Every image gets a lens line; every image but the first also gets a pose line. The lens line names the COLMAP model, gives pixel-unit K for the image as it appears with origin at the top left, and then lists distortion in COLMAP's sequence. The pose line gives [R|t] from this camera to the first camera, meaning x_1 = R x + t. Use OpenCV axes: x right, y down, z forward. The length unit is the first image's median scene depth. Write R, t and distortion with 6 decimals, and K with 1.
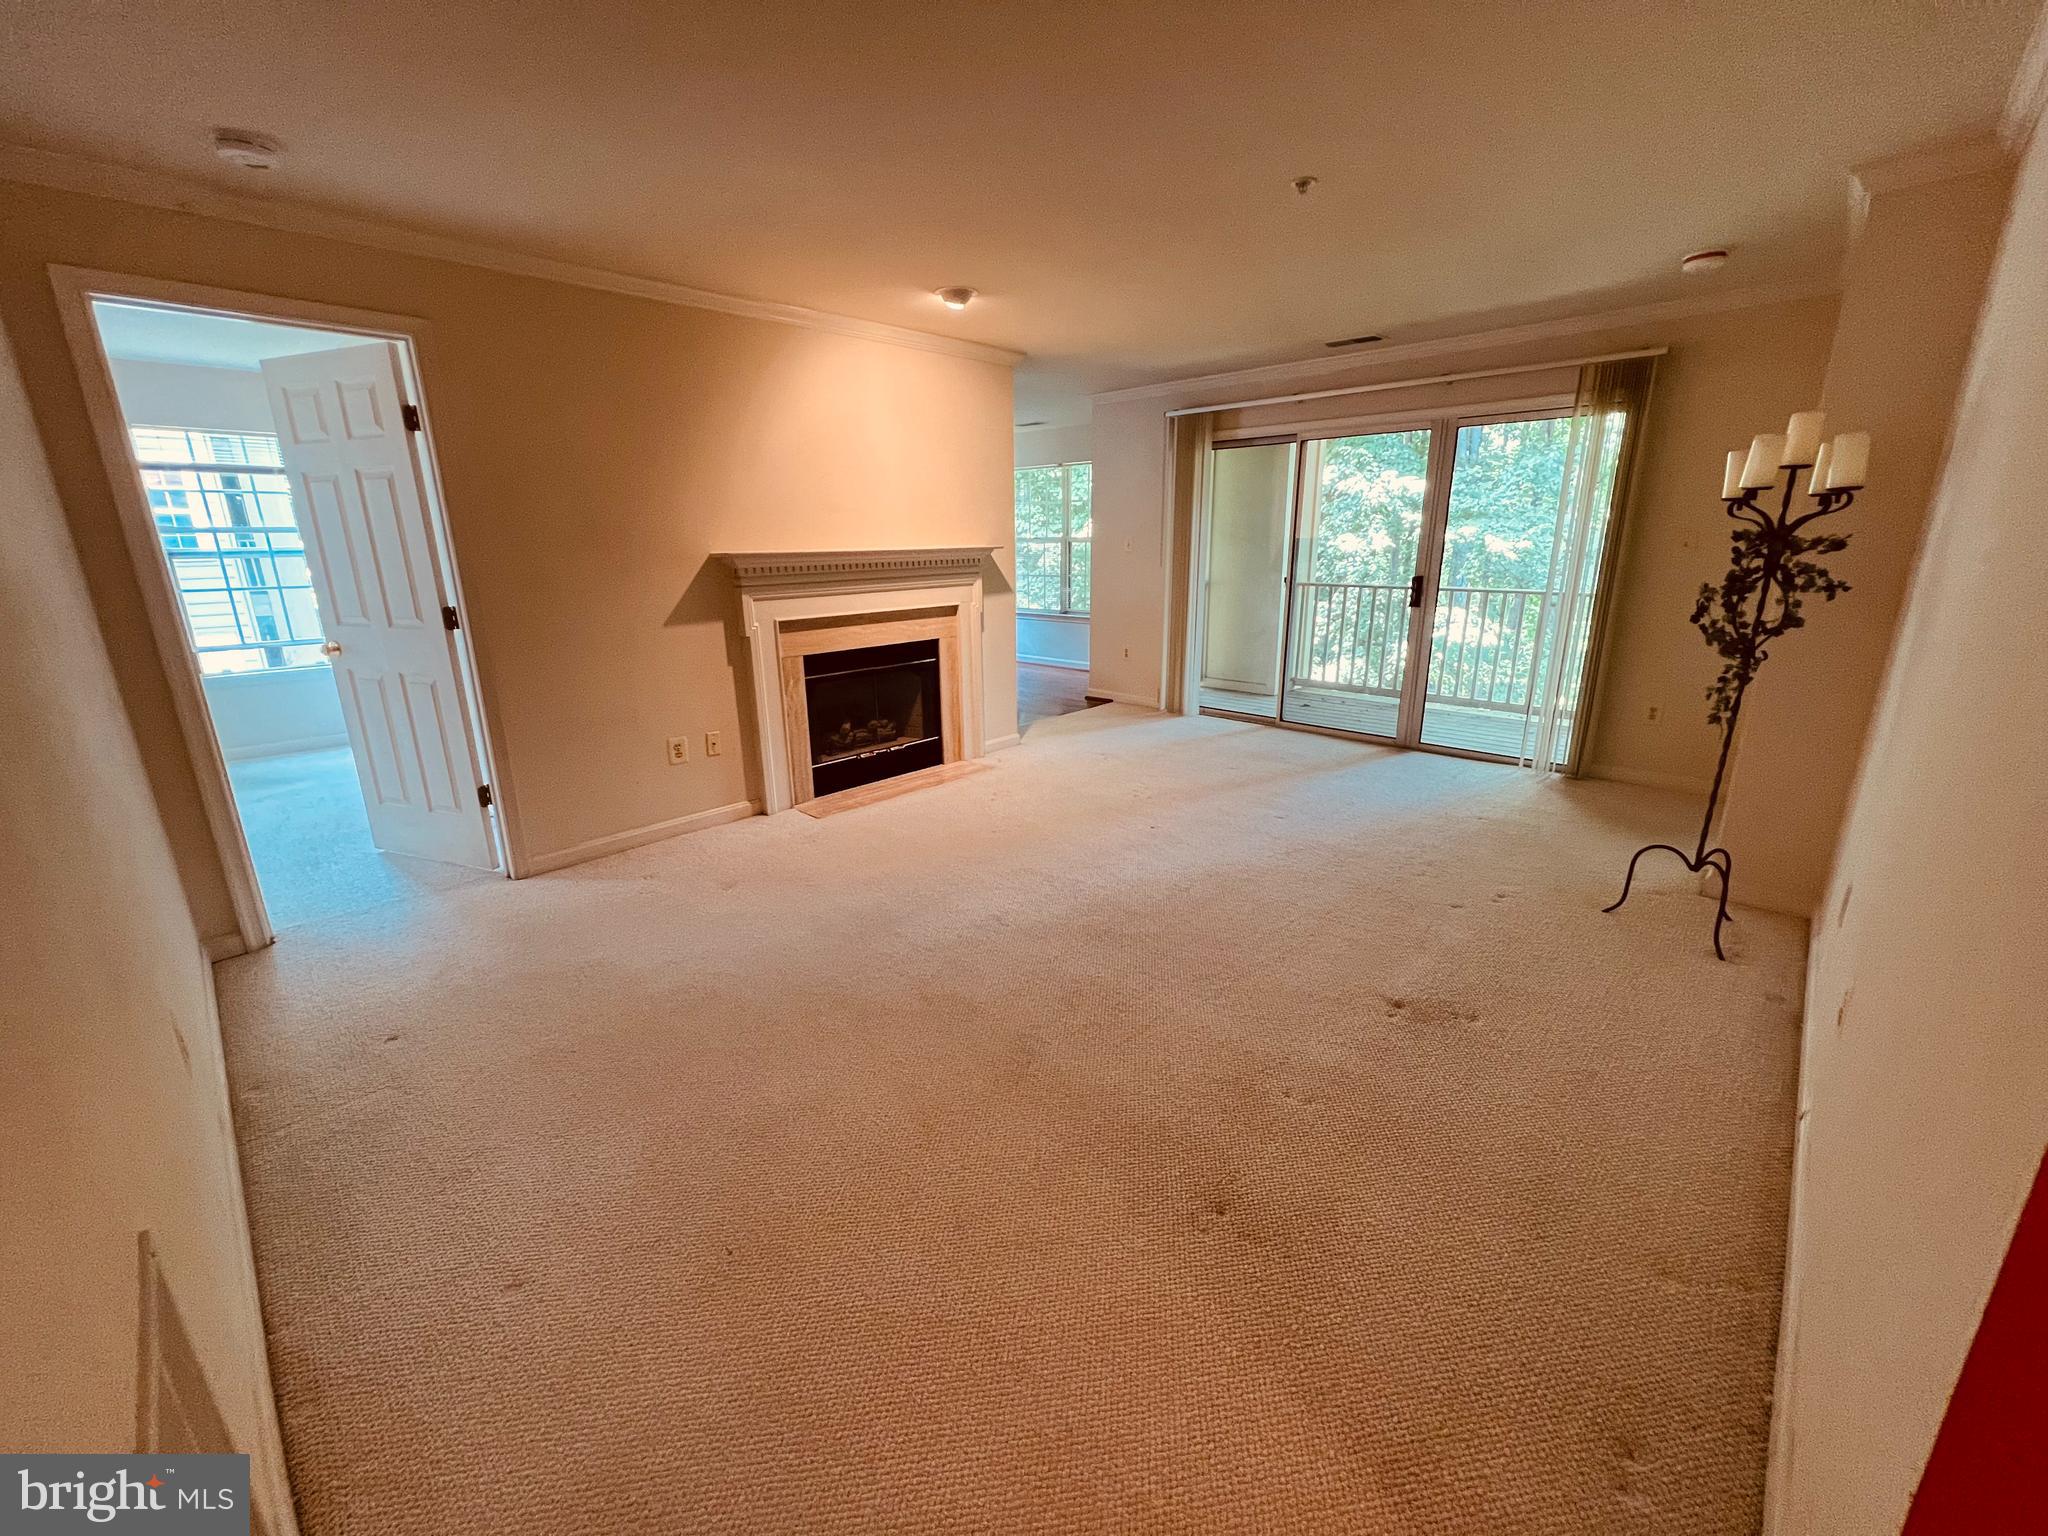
lens RADIAL K [[818.3, 0, 1028.5], [0, 818.3, 768.9], [0, 0, 1]] dist [-0.001047, 0.000263]
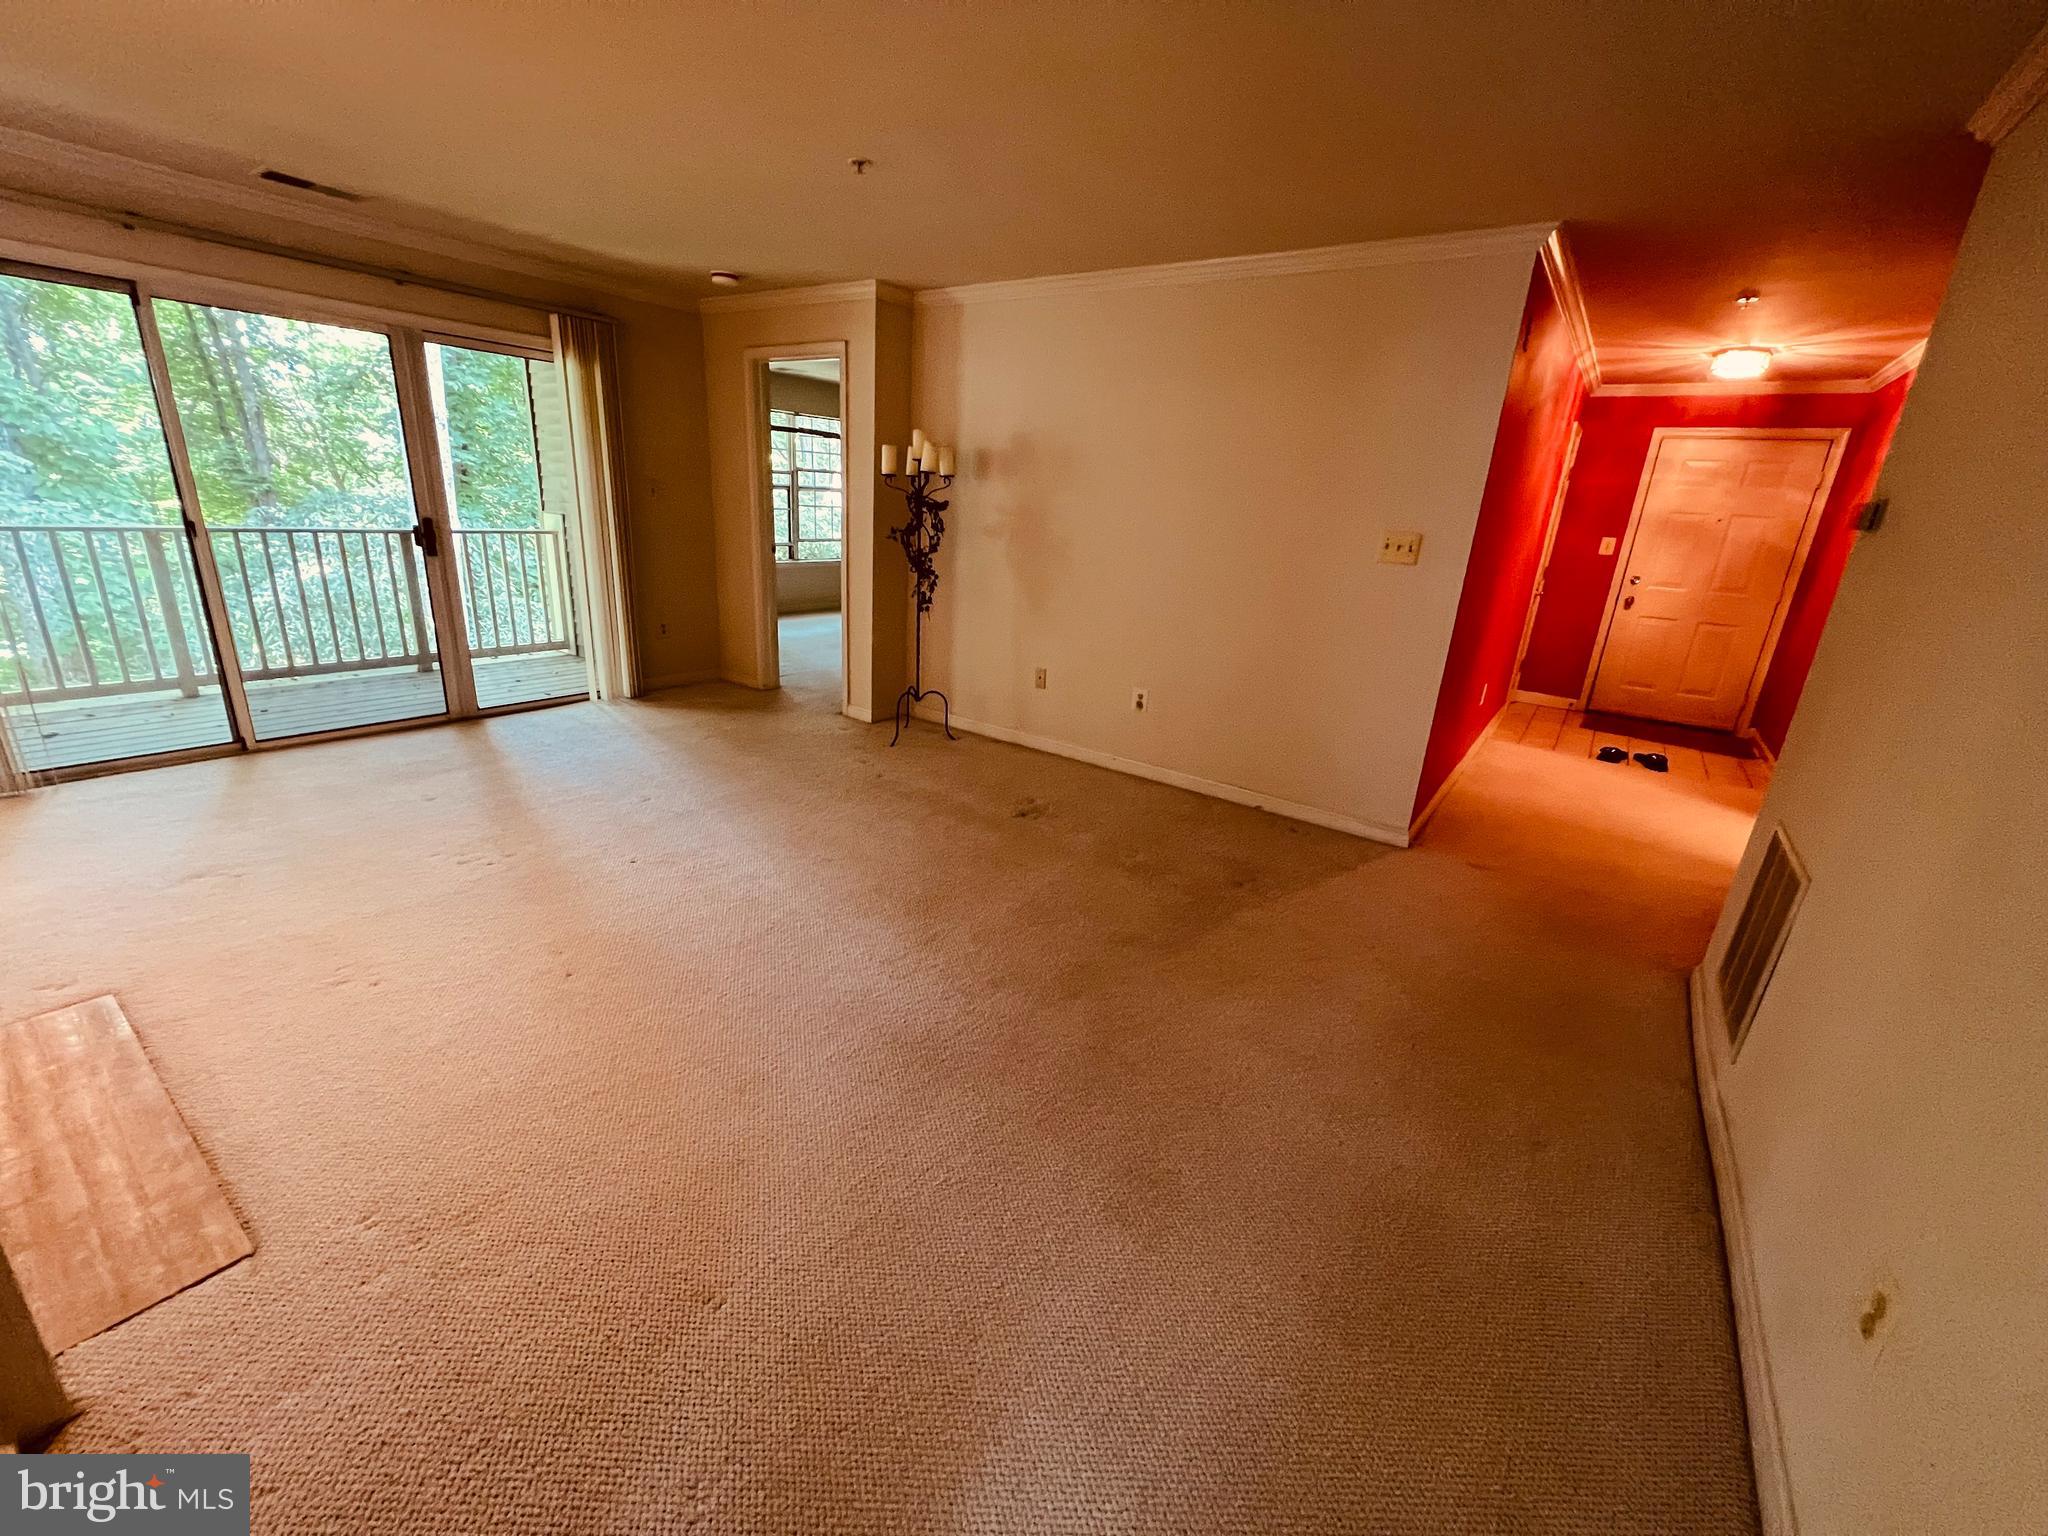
lens RADIAL K [[818.3, 0, 1014.8], [0, 818.3, 759.7], [0, 0, 1]] dist [-0.001047, 0.000263]
pose [[-0.141870, -0.294799, 0.944969, -0.580012], [0.214877, 0.922691, 0.320109, -0.179844], [-0.966282, 0.248466, -0.067556, 0.661969]]
